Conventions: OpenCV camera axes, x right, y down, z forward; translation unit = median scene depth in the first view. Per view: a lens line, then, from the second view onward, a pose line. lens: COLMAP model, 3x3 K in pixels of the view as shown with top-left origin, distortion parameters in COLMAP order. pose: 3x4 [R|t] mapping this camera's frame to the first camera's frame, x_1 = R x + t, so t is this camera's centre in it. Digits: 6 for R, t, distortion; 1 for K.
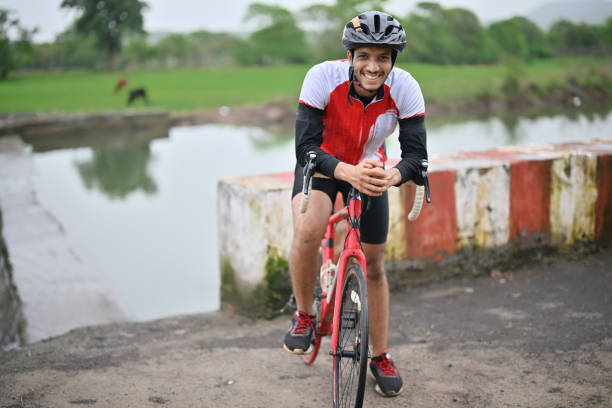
lens RADIAL K [[854.1, 0, 310.0], [0, 854.1, 191.0], [0, 0, 1]] dist [-0.015276, 0.000000]
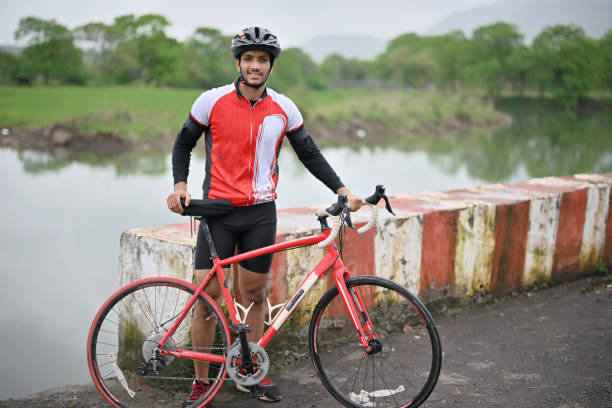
lens RADIAL K [[854.1, 0, 305.8], [0, 854.1, 209.9], [0, 0, 1]] dist [-0.015276, 0.000000]
pose [[0.966991, 0.011335, 0.254559, -0.139048], [-0.009570, 0.999921, -0.008171, -0.027873], [-0.254632, 0.005465, 0.967023, 0.103944]]
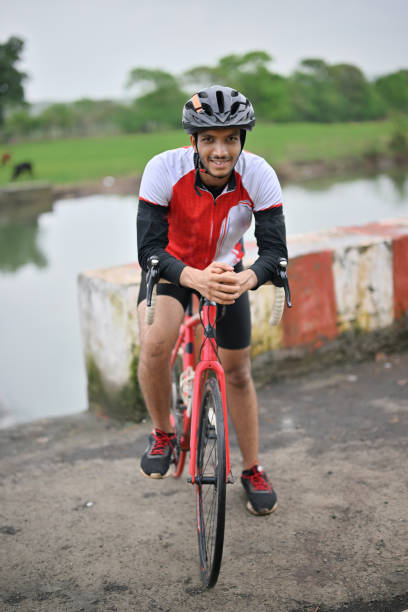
lens RADIAL K [[854.1, 0, 212.1], [0, 854.1, 306.8], [0, 0, 1]] dist [-0.015276, 0.000000]
pose [[0.998778, -0.048760, 0.008091, 0.028018], [0.048195, 0.997066, 0.059470, -0.023417], [-0.010967, -0.059008, 0.998197, 0.070418]]
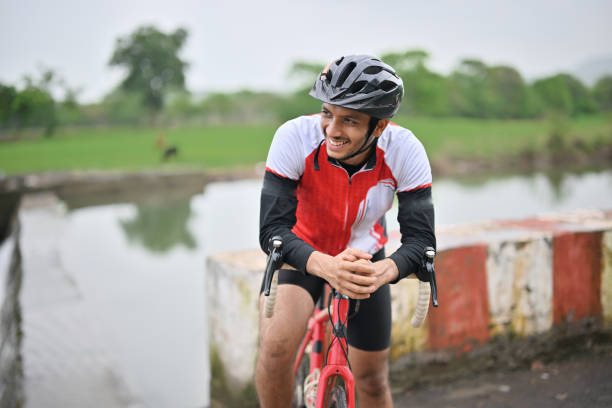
lens RADIAL K [[854.1, 0, 310.0], [0, 854.1, 199.8], [0, 0, 1]] dist [-0.015276, 0.000000]
pose [[0.998717, -0.000772, -0.050627, 0.036942], [-0.002055, 0.998442, -0.055756, -0.020011], [0.050591, 0.055789, 0.997160, 0.141315]]
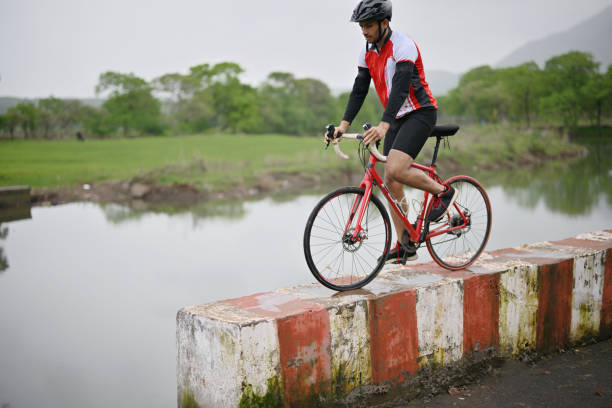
lens RADIAL K [[854.1, 0, 310.5], [0, 854.1, 200.0], [0, 0, 1]] dist [-0.015276, 0.000000]
pose [[0.985218, -0.012719, 0.170832, -0.115563], [0.024297, 0.997534, -0.065853, -0.064403], [-0.169573, 0.069030, 0.983097, 0.031692]]
